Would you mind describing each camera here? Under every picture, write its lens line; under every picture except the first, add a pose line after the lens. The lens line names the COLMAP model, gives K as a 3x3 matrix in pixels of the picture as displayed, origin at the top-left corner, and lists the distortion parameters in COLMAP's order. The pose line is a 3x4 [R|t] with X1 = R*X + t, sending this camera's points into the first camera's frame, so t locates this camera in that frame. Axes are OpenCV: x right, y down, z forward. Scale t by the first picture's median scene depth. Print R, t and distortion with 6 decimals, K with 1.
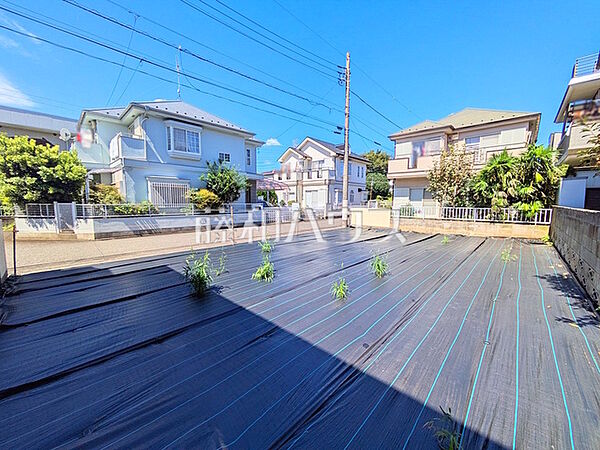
lens RADIAL K [[239.0, 0, 300.6], [0, 239.0, 227.0], [0, 0, 1]] dist [0.003480, -0.000342]
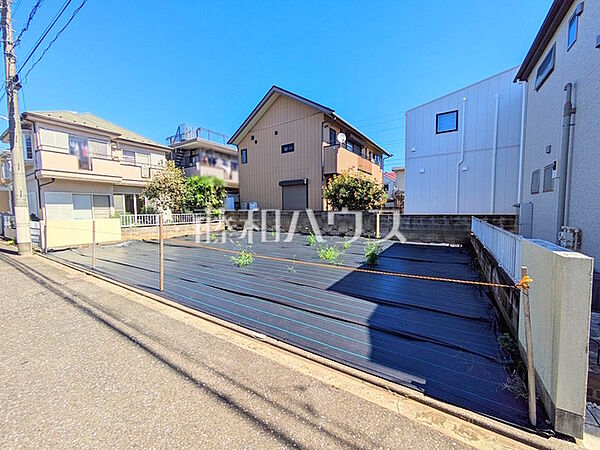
lens RADIAL K [[239.0, 0, 300.3], [0, 239.0, 224.7], [0, 0, 1]] dist [0.003480, -0.000342]
pose [[-0.190995, -0.066530, 0.979334, -0.537133], [0.117706, 0.988949, 0.090139, -0.049964], [-0.974508, 0.132490, -0.181054, 0.502922]]
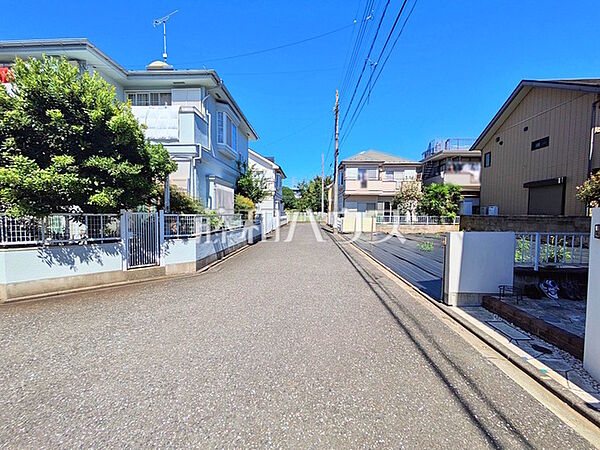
lens RADIAL K [[239.0, 0, 299.4], [0, 239.0, 221.7], [0, 0, 1]] dist [0.003480, -0.000342]
pose [[0.749649, -0.023261, 0.661426, -0.775397], [0.069873, 0.996579, -0.044146, -0.021398], [-0.658137, 0.079310, 0.748710, 0.266015]]
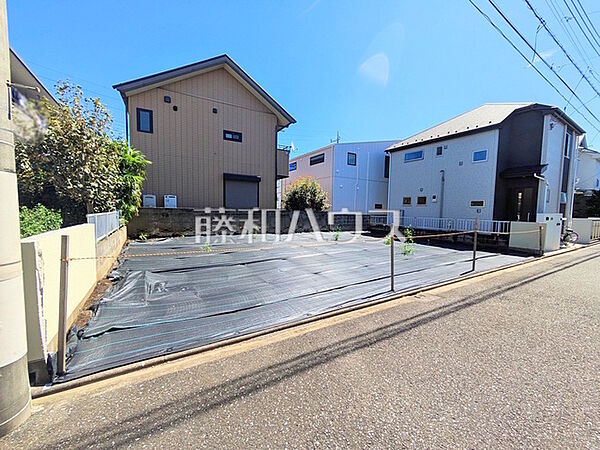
lens RADIAL K [[239.0, 0, 298.5], [0, 239.0, 223.7], [0, 0, 1]] dist [0.003480, -0.000342]
pose [[-0.965510, -0.041402, 0.257052, 0.036668], [0.002167, 0.985964, 0.166942, -0.118559], [-0.260356, 0.161741, -0.951869, 1.158889]]
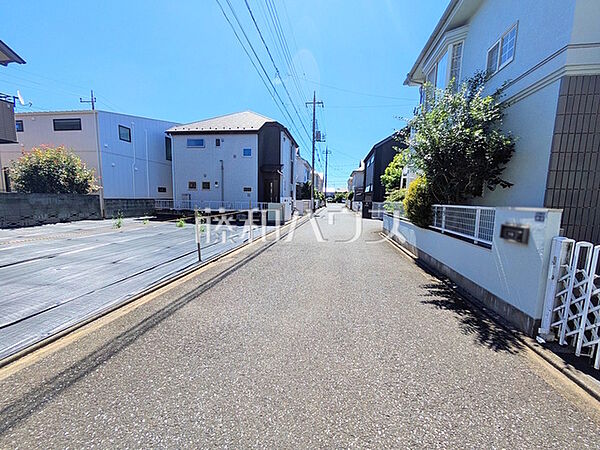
lens RADIAL K [[239.0, 0, 301.3], [0, 239.0, 224.4], [0, 0, 1]] dist [0.003480, -0.000342]
pose [[-0.818785, 0.036319, -0.572950, 0.082926], [-0.092139, 0.976747, 0.193588, -0.125550], [0.566658, 0.211298, -0.796400, 1.231567]]
